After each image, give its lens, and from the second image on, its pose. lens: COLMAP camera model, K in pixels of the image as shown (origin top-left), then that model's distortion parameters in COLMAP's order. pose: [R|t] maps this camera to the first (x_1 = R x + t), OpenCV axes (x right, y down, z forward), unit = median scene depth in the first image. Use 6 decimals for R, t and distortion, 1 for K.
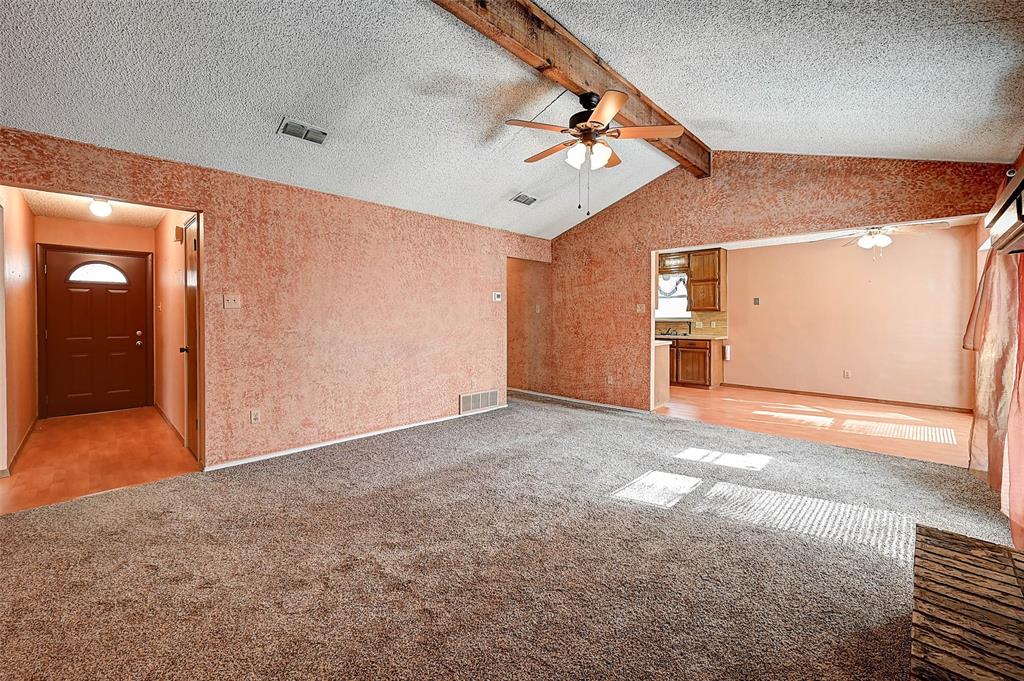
lens RADIAL K [[415.2, 0, 502.0], [0, 415.2, 320.5], [0, 0, 1]] dist [-0.001026, -0.000034]
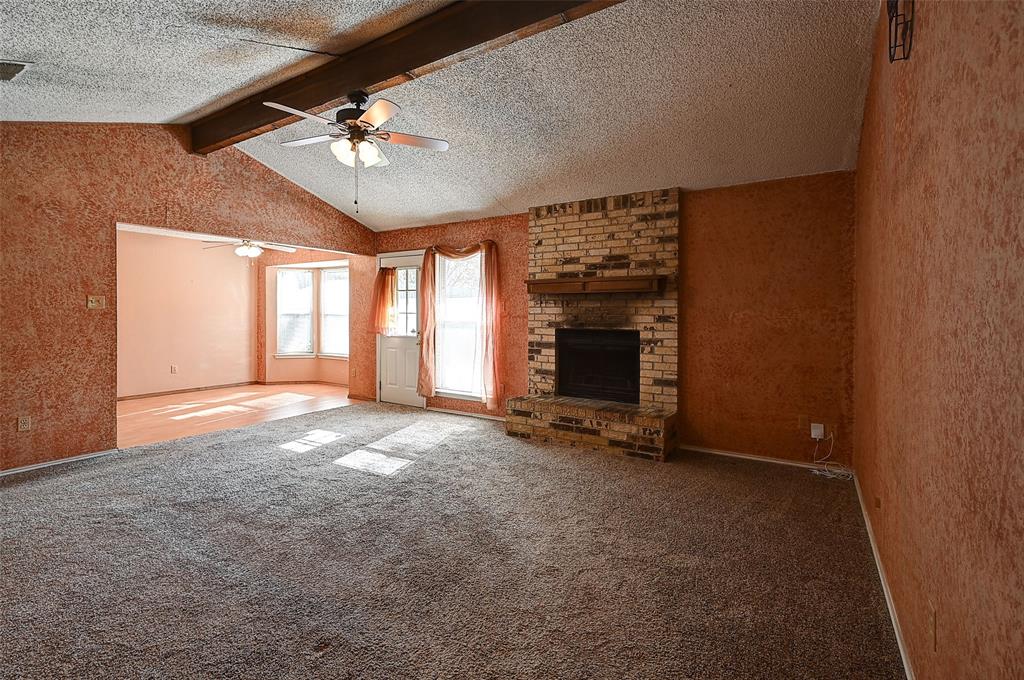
lens RADIAL K [[473.2, 0, 505.1], [0, 473.2, 314.2], [0, 0, 1]] dist [0.000564, 0.000038]
pose [[-0.212615, -0.003346, 0.977130, -0.604456], [0.005775, 0.999972, 0.004681, -0.010109], [-0.977119, 0.006639, -0.212590, 0.555735]]
